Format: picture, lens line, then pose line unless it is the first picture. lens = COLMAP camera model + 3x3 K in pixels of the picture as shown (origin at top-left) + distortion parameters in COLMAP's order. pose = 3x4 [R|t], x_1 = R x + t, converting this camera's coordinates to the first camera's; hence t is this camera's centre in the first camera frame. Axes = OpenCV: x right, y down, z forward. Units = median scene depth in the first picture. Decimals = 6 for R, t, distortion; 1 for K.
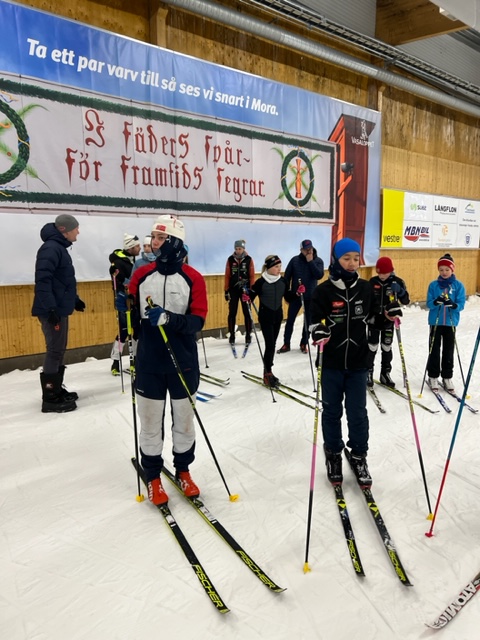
lens RADIAL K [[471.3, 0, 242.9], [0, 471.3, 325.0], [0, 0, 1]] dist [0.029949, -0.041378]
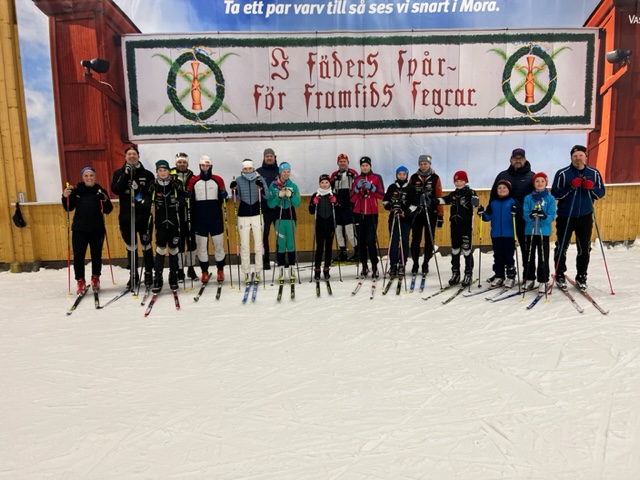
lens RADIAL K [[471.3, 0, 320.9], [0, 471.3, 236.3], [0, 0, 1]] dist [0.029949, -0.041378]
pose [[0.801607, 0.076181, -0.592978, 0.421364], [-0.074252, 0.996855, 0.027692, -0.032700], [0.593222, 0.021832, 0.804743, 0.127227]]
